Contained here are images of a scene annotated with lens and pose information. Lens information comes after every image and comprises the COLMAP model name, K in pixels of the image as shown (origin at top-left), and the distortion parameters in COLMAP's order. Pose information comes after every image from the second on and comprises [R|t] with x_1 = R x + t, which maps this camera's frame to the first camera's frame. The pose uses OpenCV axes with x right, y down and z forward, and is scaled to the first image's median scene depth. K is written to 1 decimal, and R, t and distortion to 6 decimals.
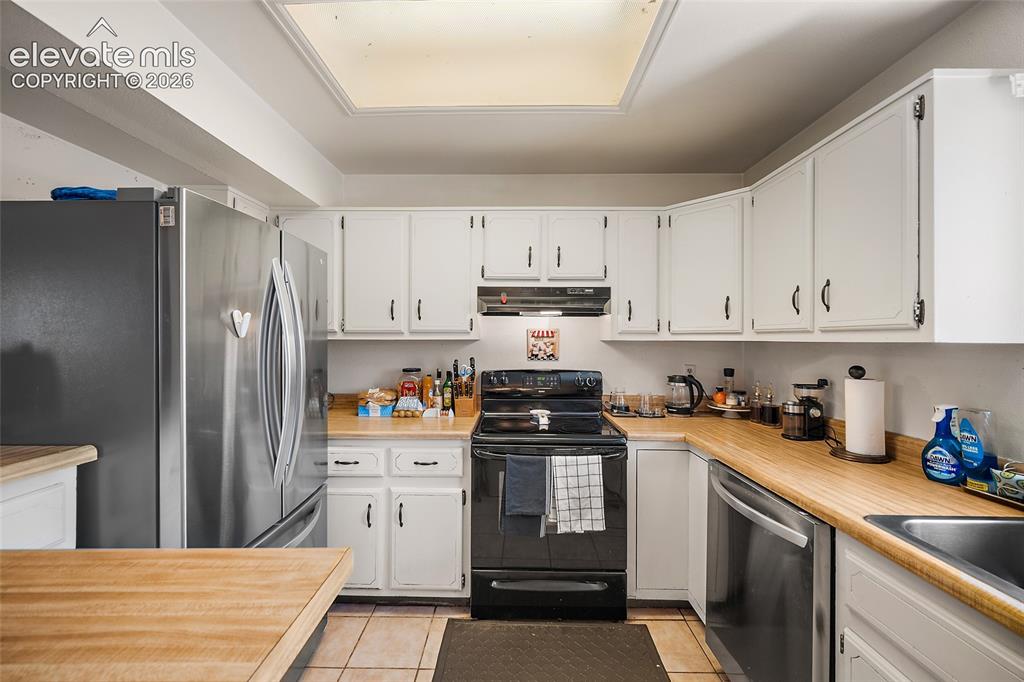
lens RADIAL K [[403.5, 0, 512.0], [0, 403.5, 341.0], [0, 0, 1]] dist [-0.001085, -0.000043]
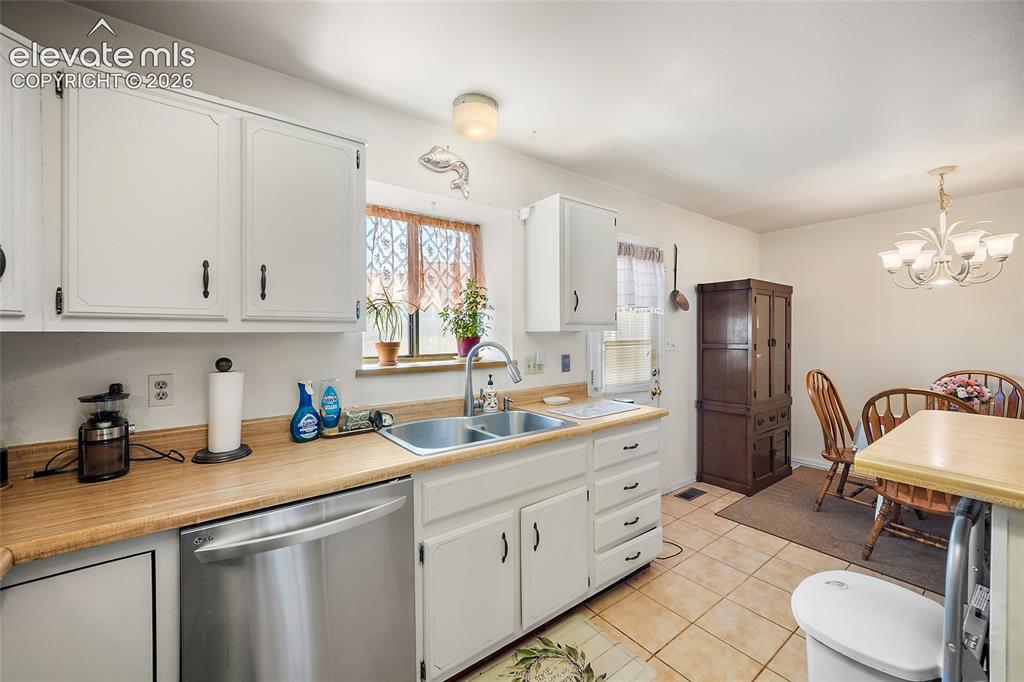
lens RADIAL K [[403.5, 0, 512.0], [0, 403.5, 341.0], [0, 0, 1]] dist [-0.001085, -0.000043]
pose [[-0.605772, -0.017274, 0.795450, -0.289509], [0.004906, 0.999664, 0.025445, 0.002594], [-0.795623, 0.019316, -0.605484, 1.067388]]
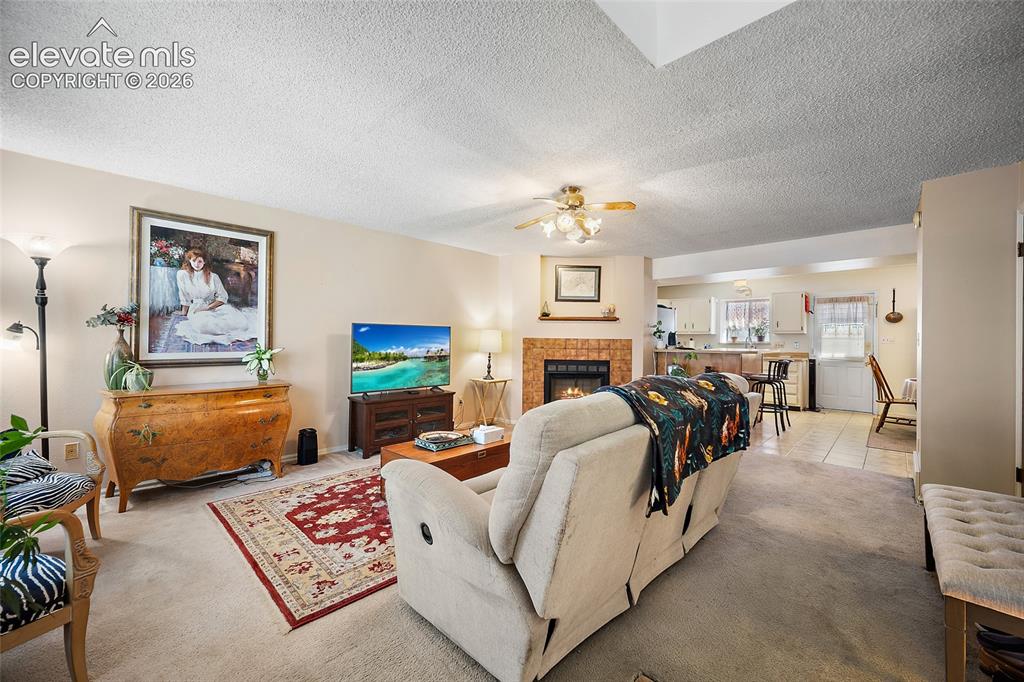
lens RADIAL K [[403.5, 0, 512.0], [0, 403.5, 341.0], [0, 0, 1]] dist [-0.001085, -0.000043]
pose [[0.691955, 0.003994, 0.721930, -4.939988], [-0.007650, 0.999969, 0.001801, 0.111509], [-0.721900, -0.006769, 0.691964, -1.060008]]
